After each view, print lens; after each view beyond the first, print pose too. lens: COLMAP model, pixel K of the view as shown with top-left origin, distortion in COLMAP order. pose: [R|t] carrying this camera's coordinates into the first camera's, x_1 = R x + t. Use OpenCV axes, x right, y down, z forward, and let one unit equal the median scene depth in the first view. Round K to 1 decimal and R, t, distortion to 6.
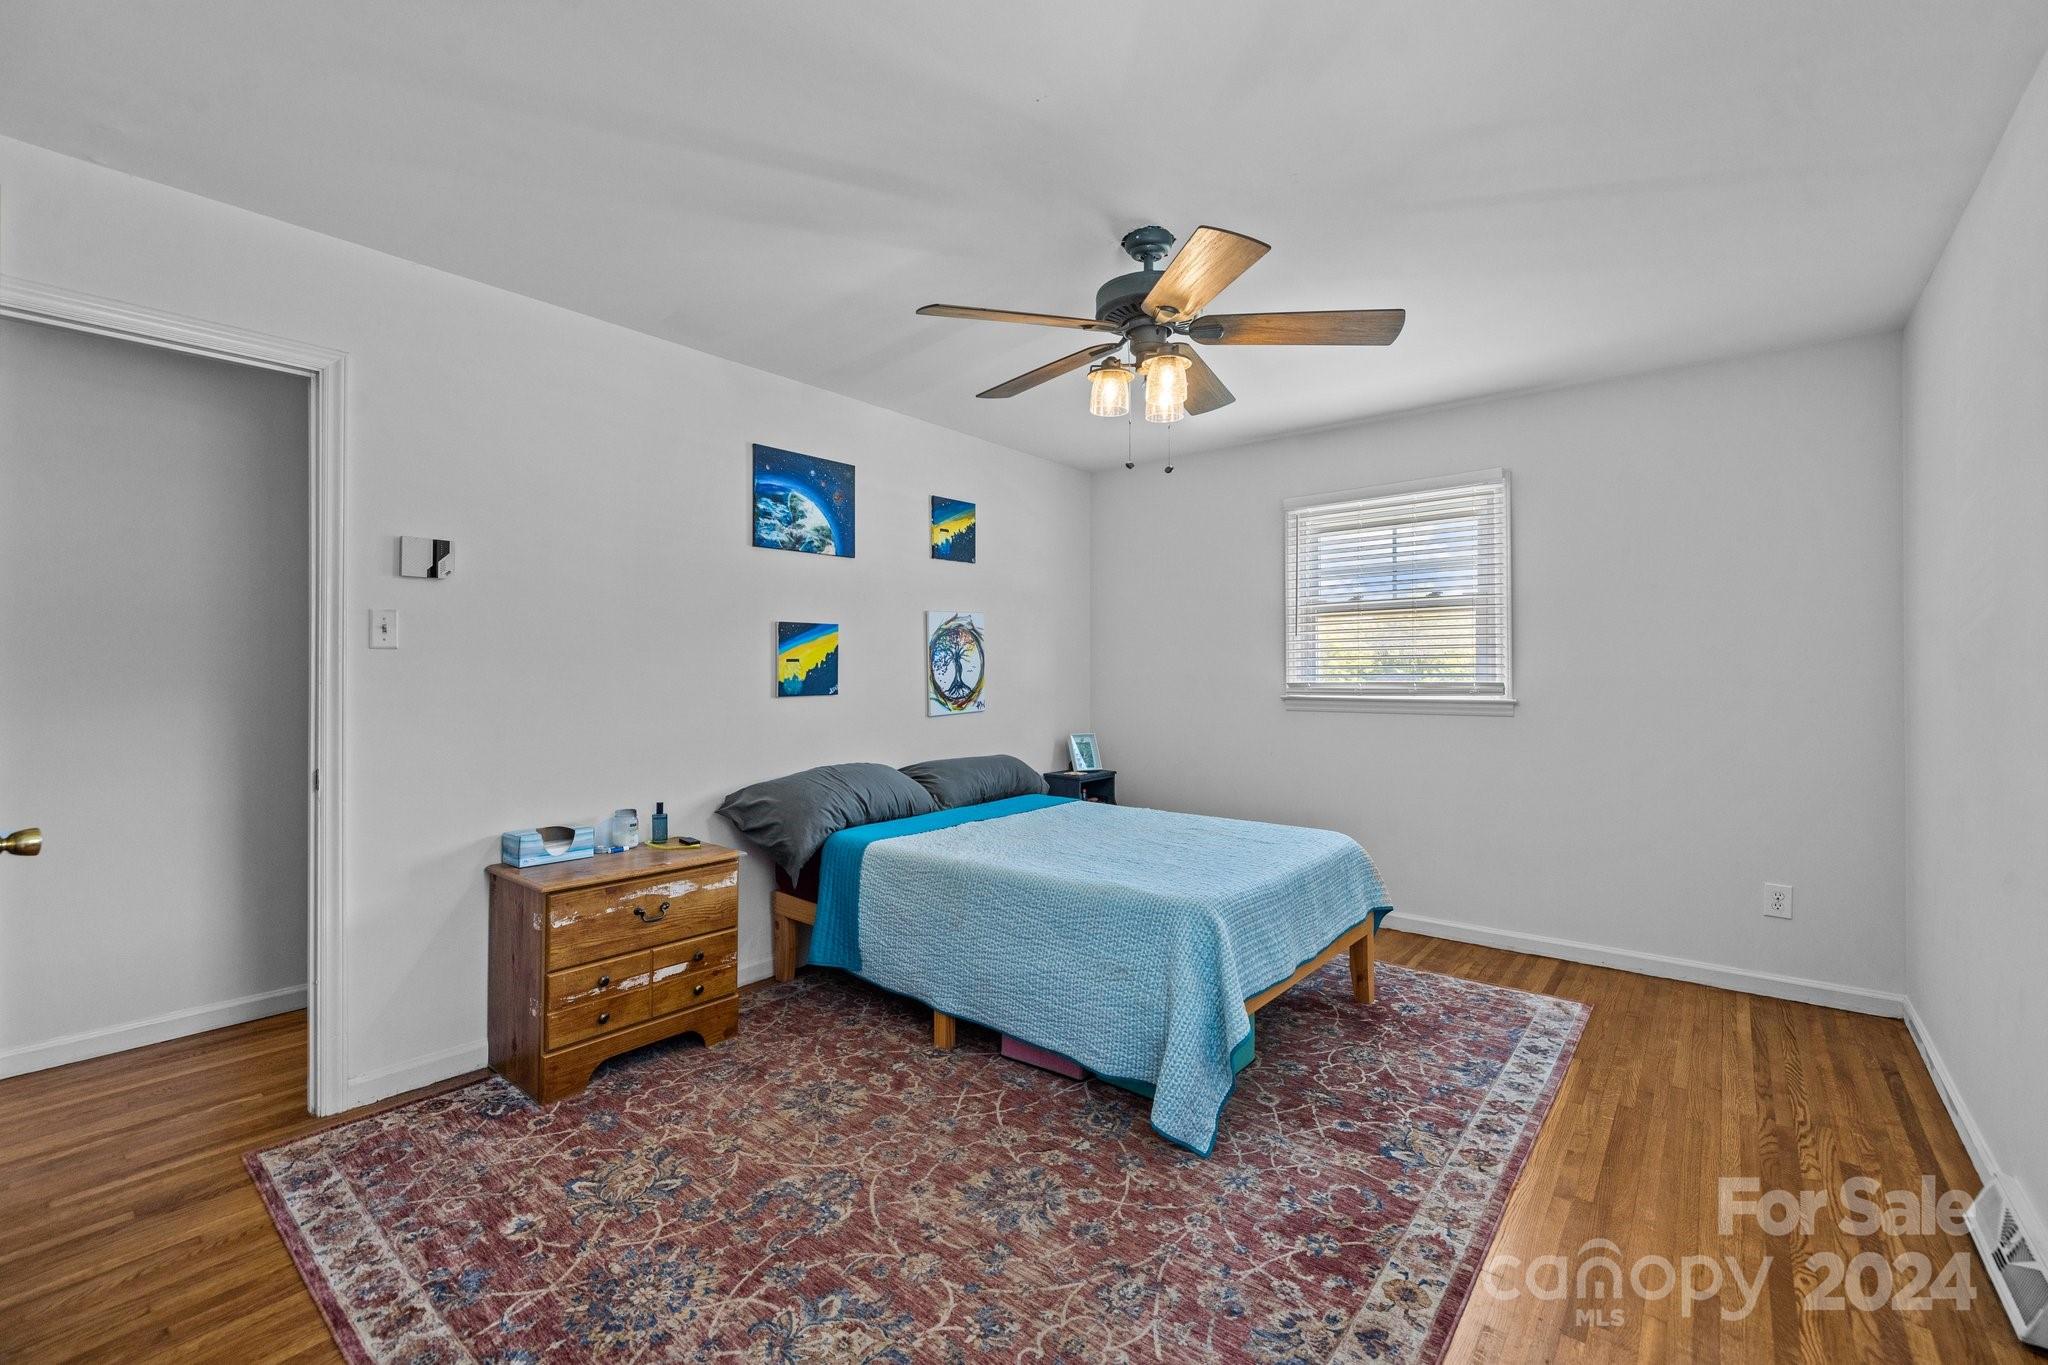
lens RADIAL K [[865.0, 0, 1012.6], [0, 865.0, 681.2], [0, 0, 1]] dist [-0.008400, -0.000133]
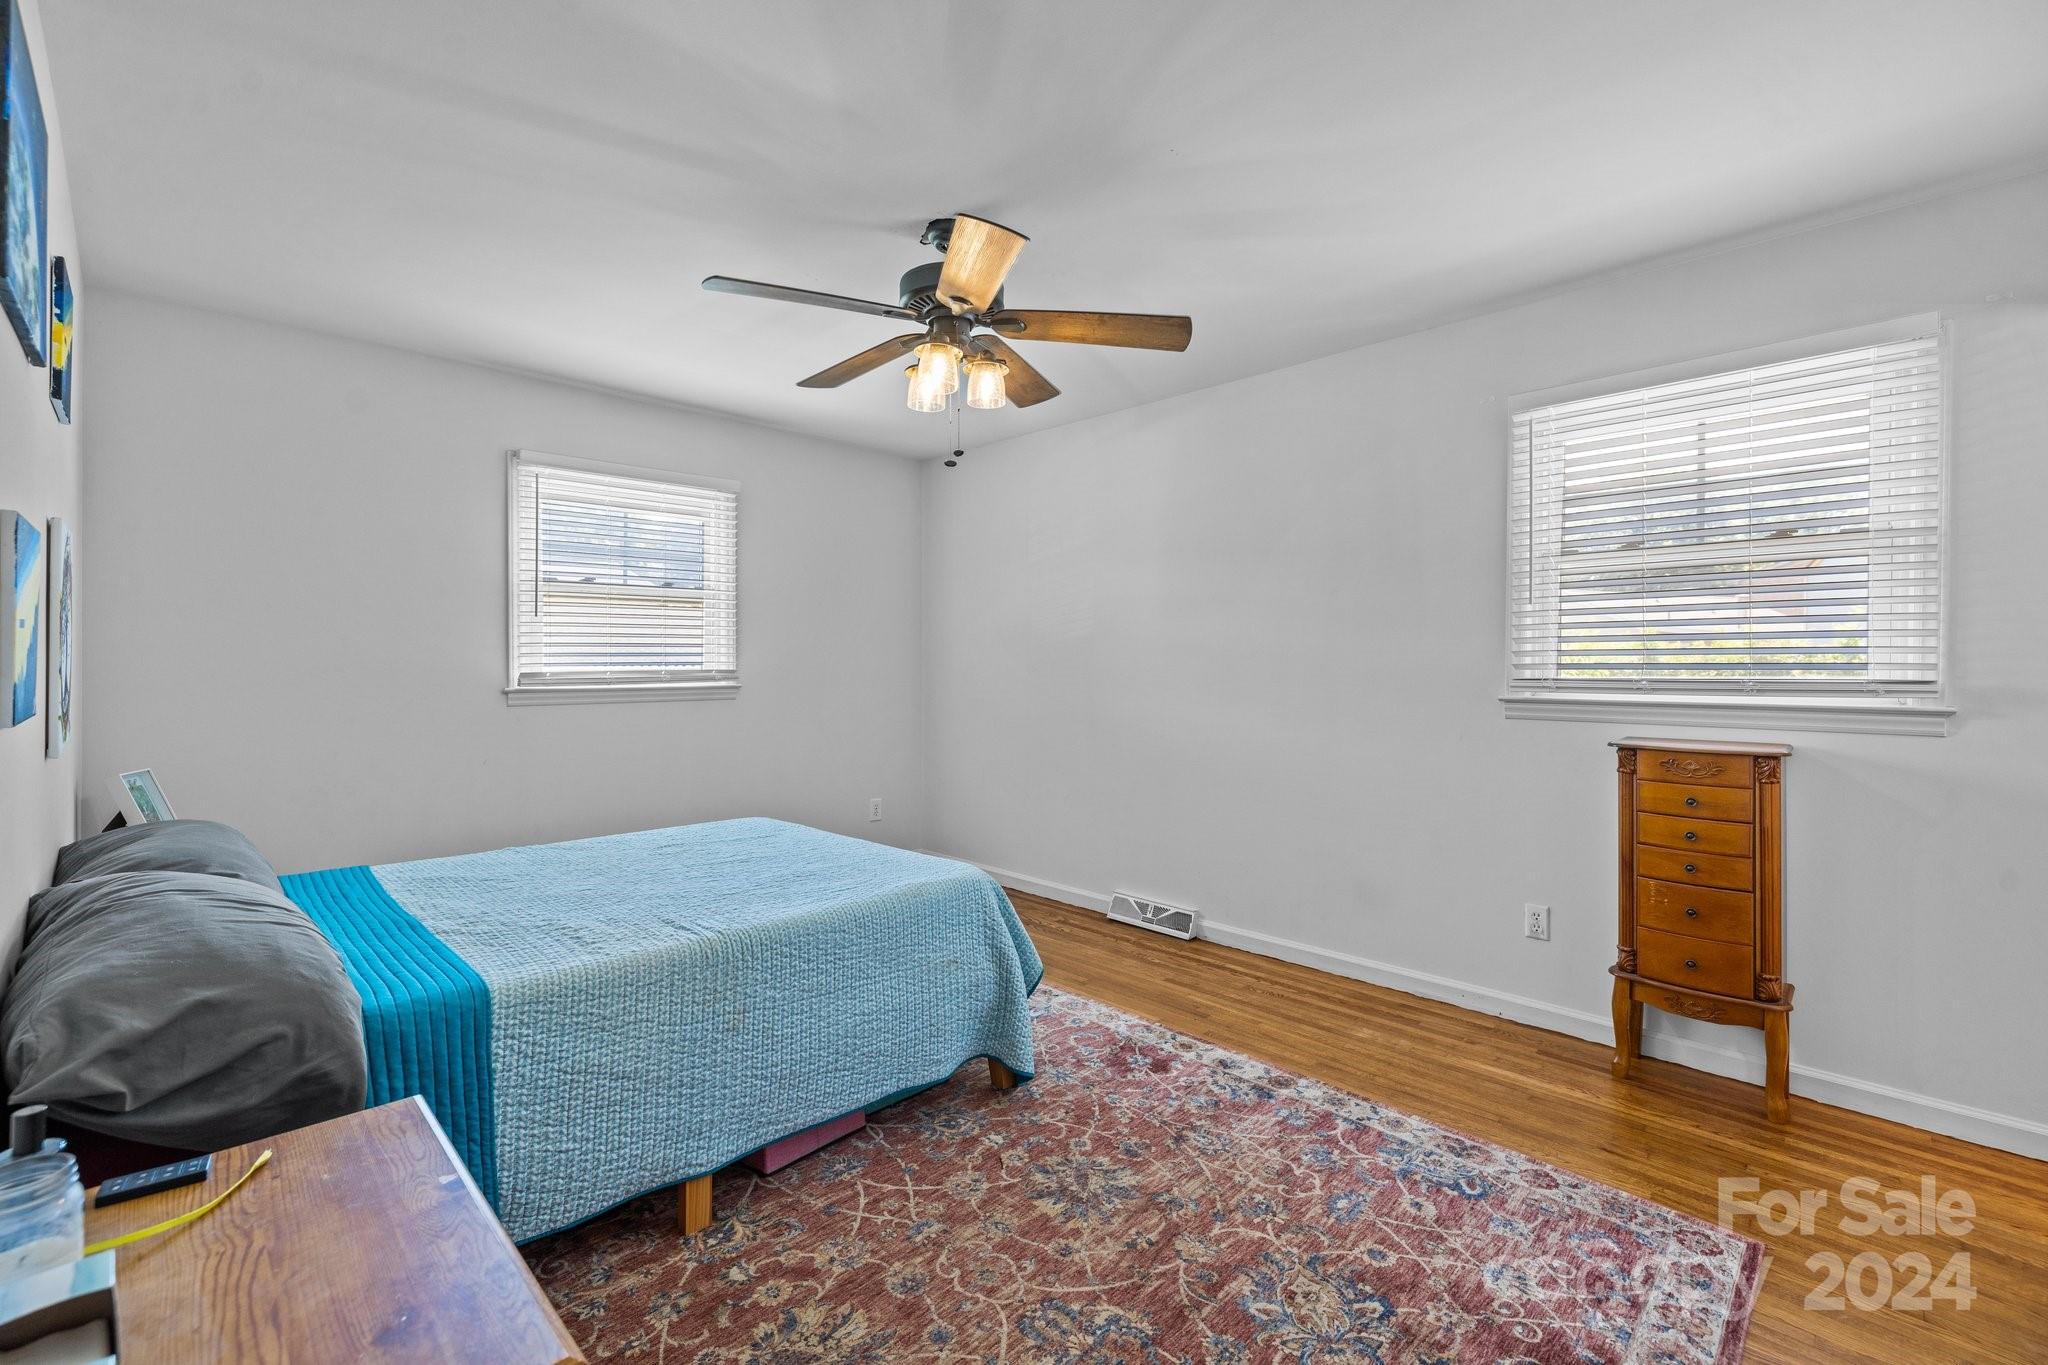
lens RADIAL K [[865.0, 0, 1012.2], [0, 865.0, 662.0], [0, 0, 1]] dist [-0.008400, -0.000133]
pose [[0.103155, -0.003257, 0.994660, -0.966269], [0.012348, 0.999922, 0.001993, -0.009009], [-0.994589, 0.012077, 0.103187, 0.942939]]
